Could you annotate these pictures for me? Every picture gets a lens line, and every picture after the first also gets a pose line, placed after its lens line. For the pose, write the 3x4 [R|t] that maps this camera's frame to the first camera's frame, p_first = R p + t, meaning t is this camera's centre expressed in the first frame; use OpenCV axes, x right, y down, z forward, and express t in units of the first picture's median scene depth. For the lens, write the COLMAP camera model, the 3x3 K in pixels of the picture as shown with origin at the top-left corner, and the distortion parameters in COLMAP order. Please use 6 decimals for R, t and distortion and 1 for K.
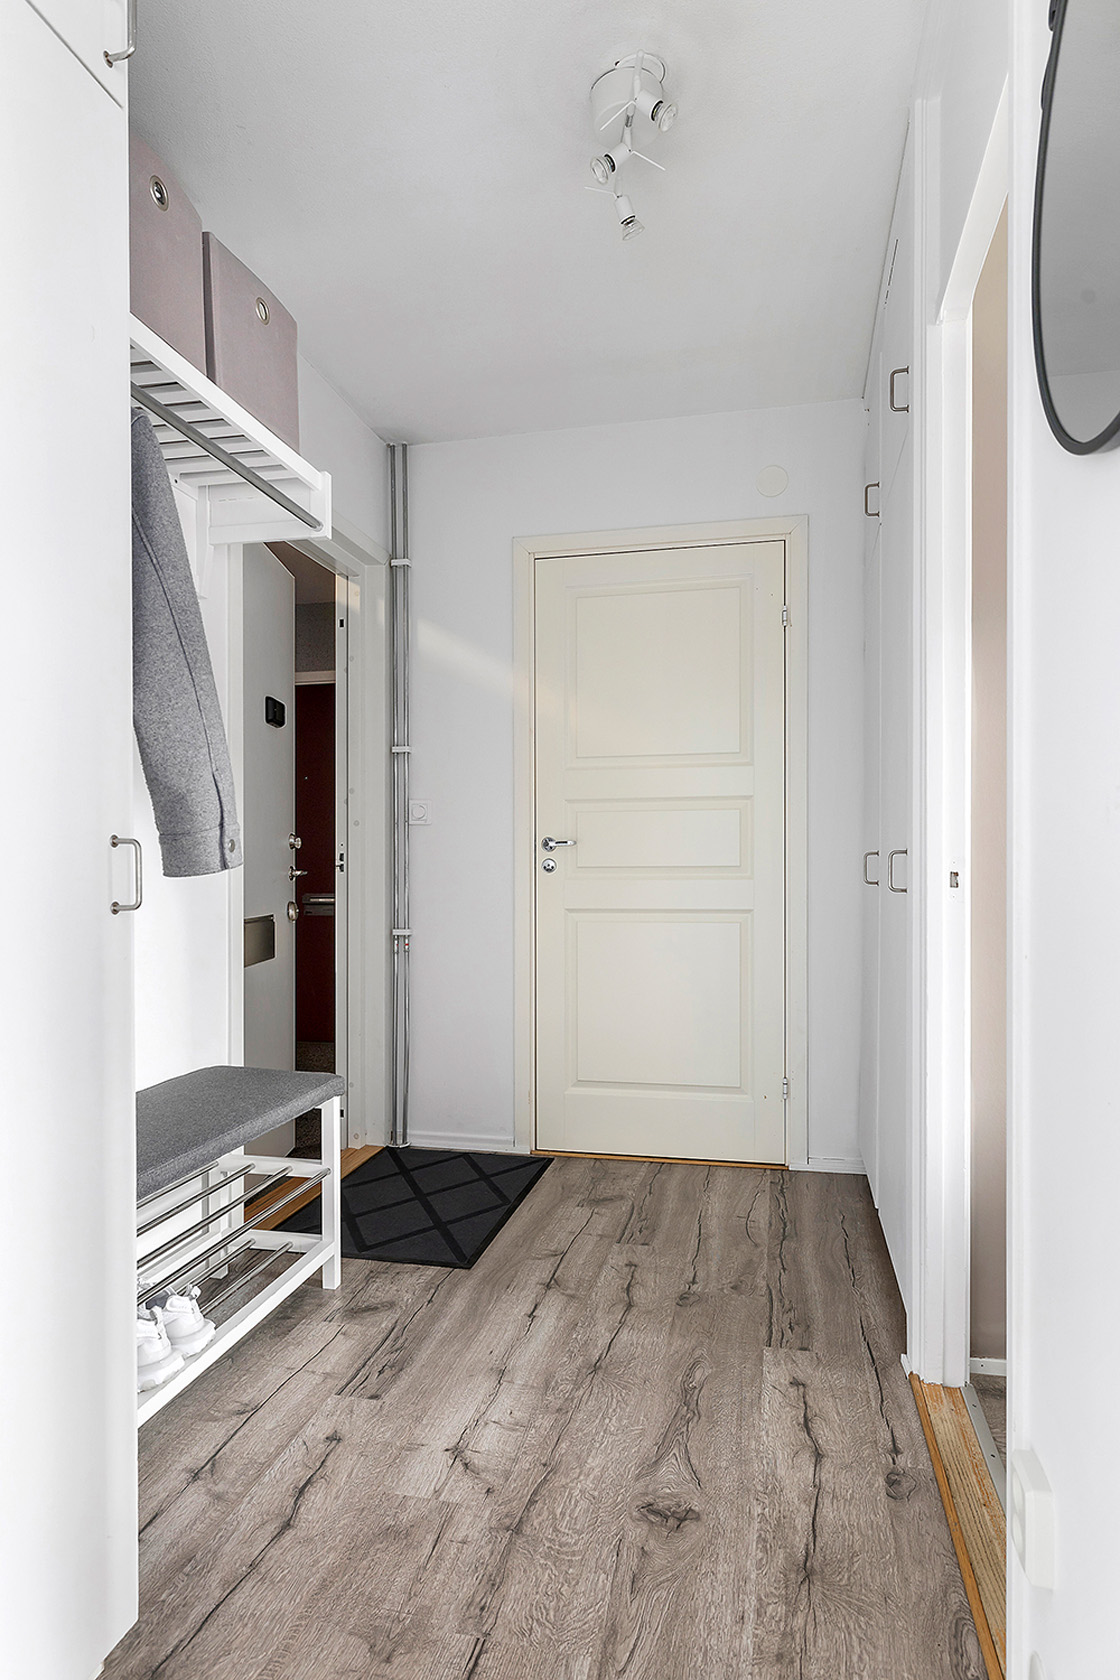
lens RADIAL K [[984.3, 0, 561.1], [0, 984.3, 849.3], [0, 0, 1]] dist [-0.002030, -0.000731]
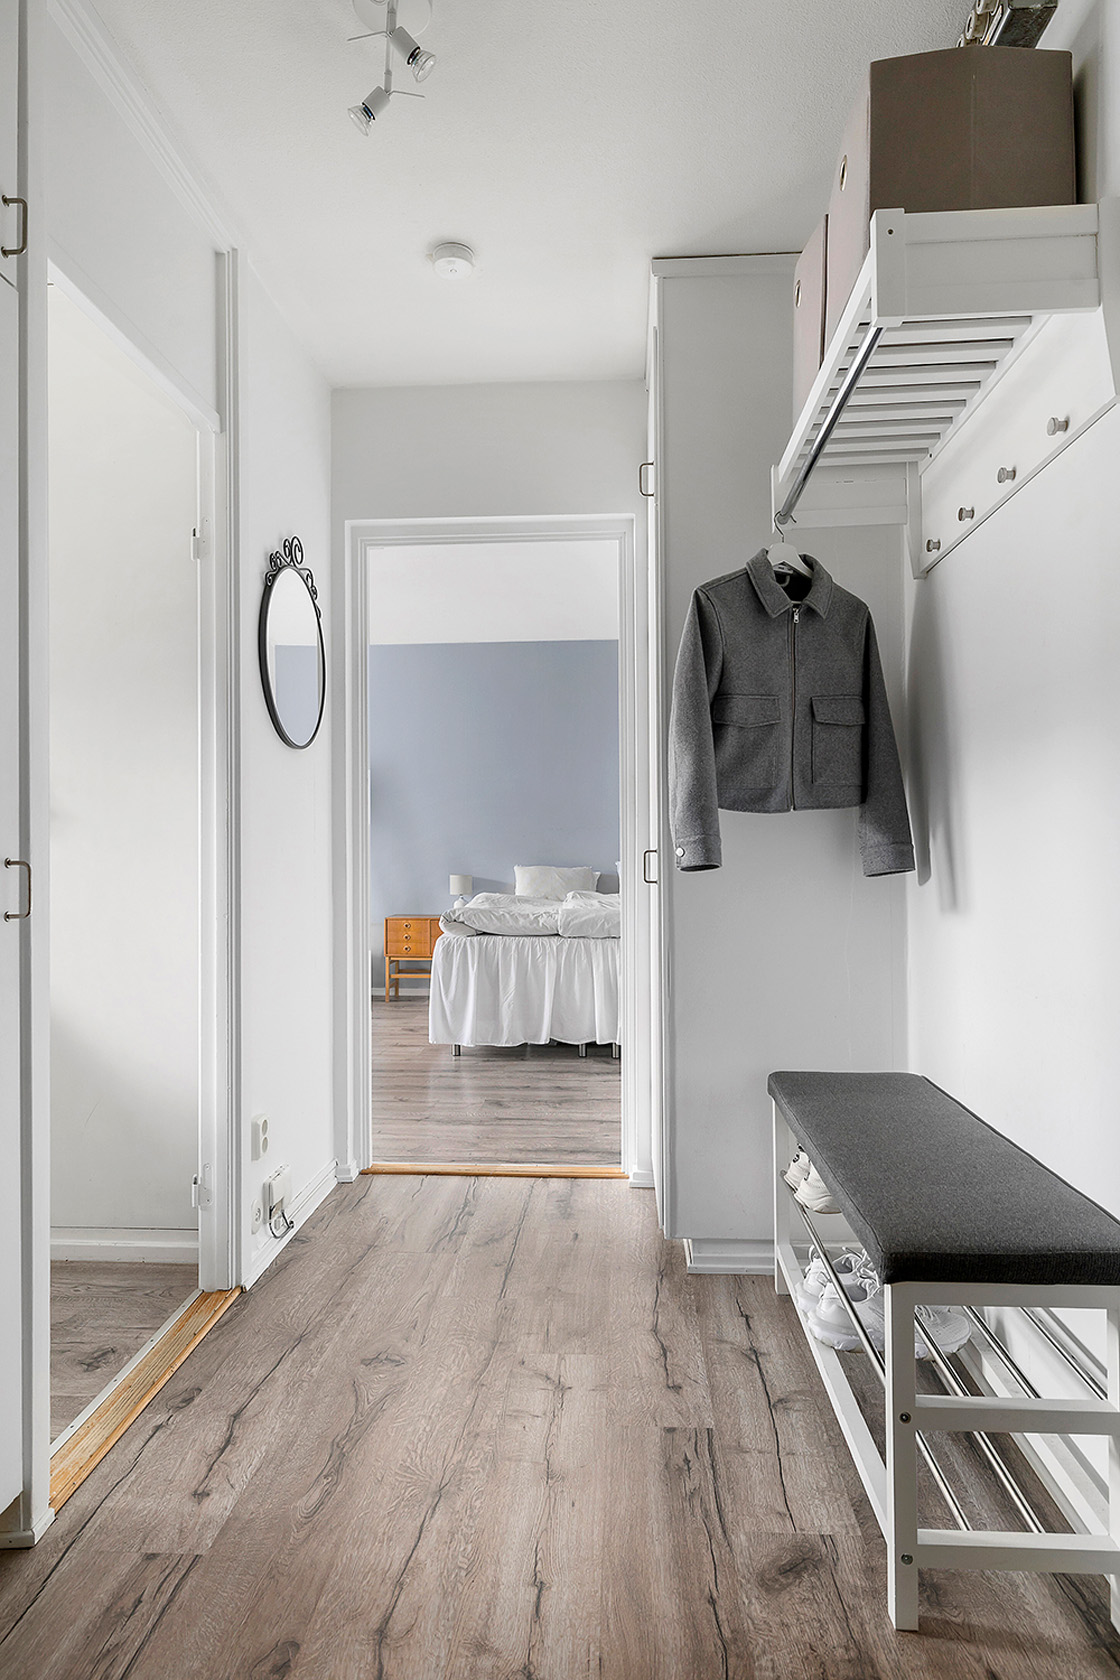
lens RADIAL K [[984.3, 0, 556.2], [0, 984.3, 844.1], [0, 0, 1]] dist [-0.002030, -0.000731]
pose [[-0.988168, 0.011275, -0.152959, 0.062435], [0.014104, 0.999749, -0.017422, -0.002027], [0.152724, -0.019374, -0.988079, 1.982286]]
